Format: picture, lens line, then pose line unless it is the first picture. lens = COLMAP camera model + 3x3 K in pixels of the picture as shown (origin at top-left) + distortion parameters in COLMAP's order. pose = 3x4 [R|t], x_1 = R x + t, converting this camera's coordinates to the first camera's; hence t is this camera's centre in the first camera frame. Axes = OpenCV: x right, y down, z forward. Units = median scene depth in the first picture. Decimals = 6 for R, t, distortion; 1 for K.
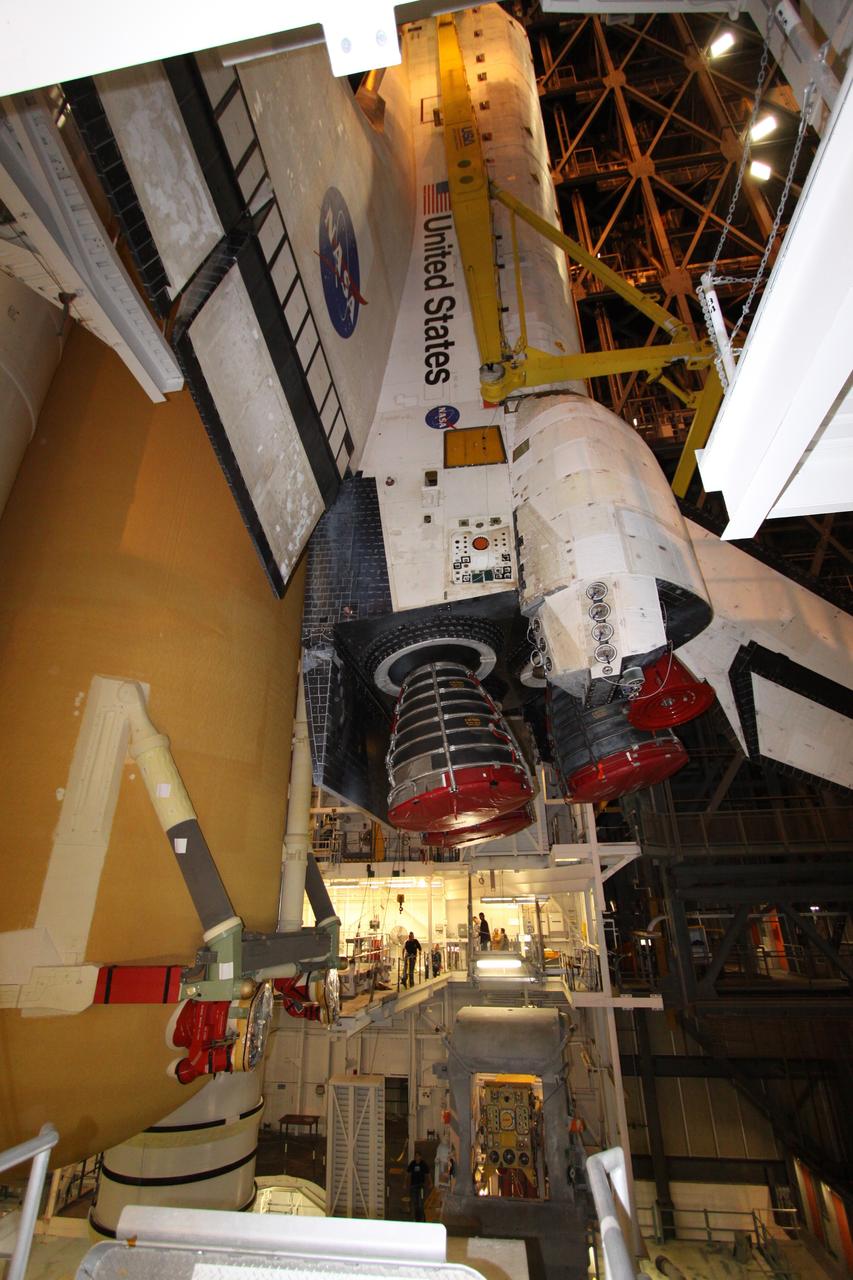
lens RADIAL K [[590.9, 0, 426.9], [0, 590.9, 642.1], [0, 0, 1]] dist [-0.011037, 0.001117]
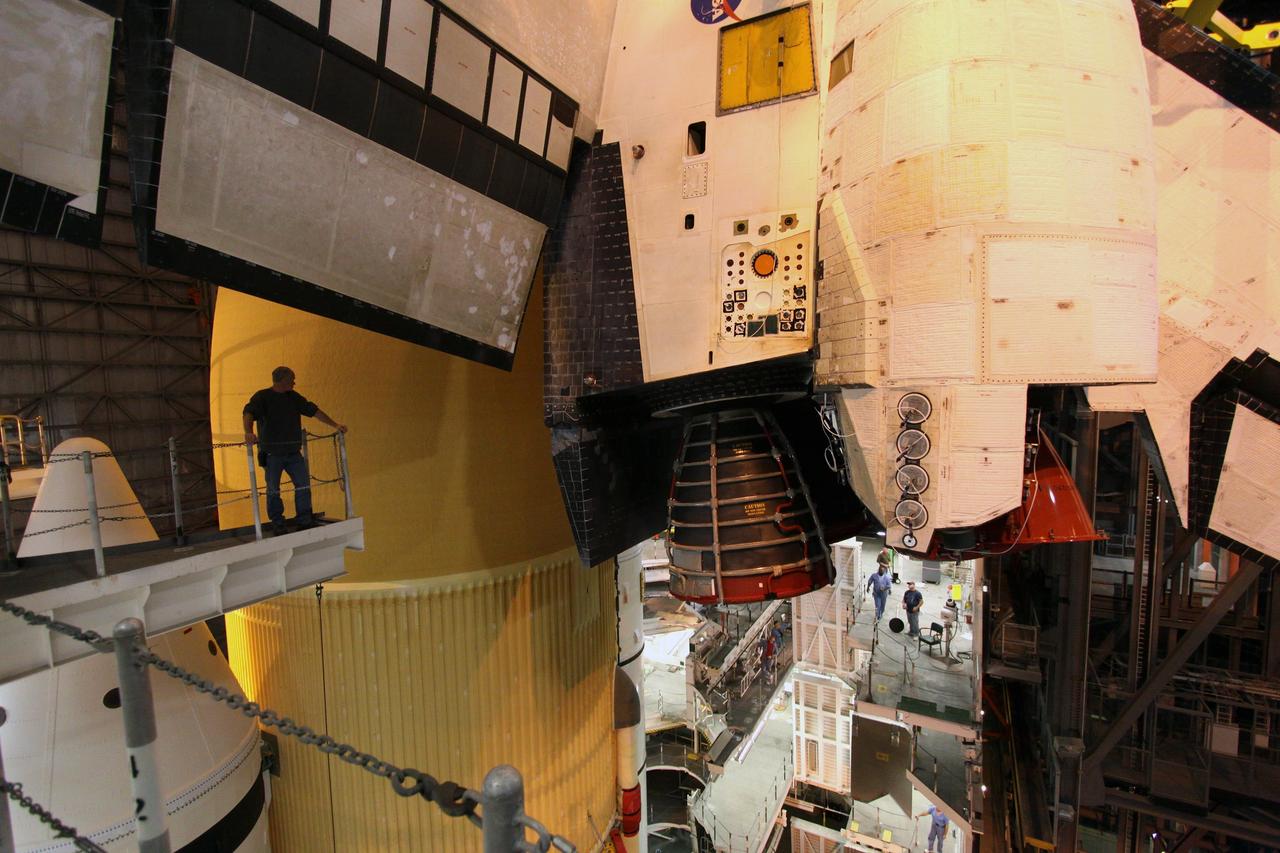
lens RADIAL K [[590.9, 0, 640.3], [0, 590.9, 430.3], [0, 0, 1]] dist [-0.011037, 0.001117]
pose [[0.938253, 0.022471, -0.345218, 0.197329], [0.154194, 0.866122, 0.475455, -0.349658], [0.309685, -0.499328, 0.809177, 0.333400]]
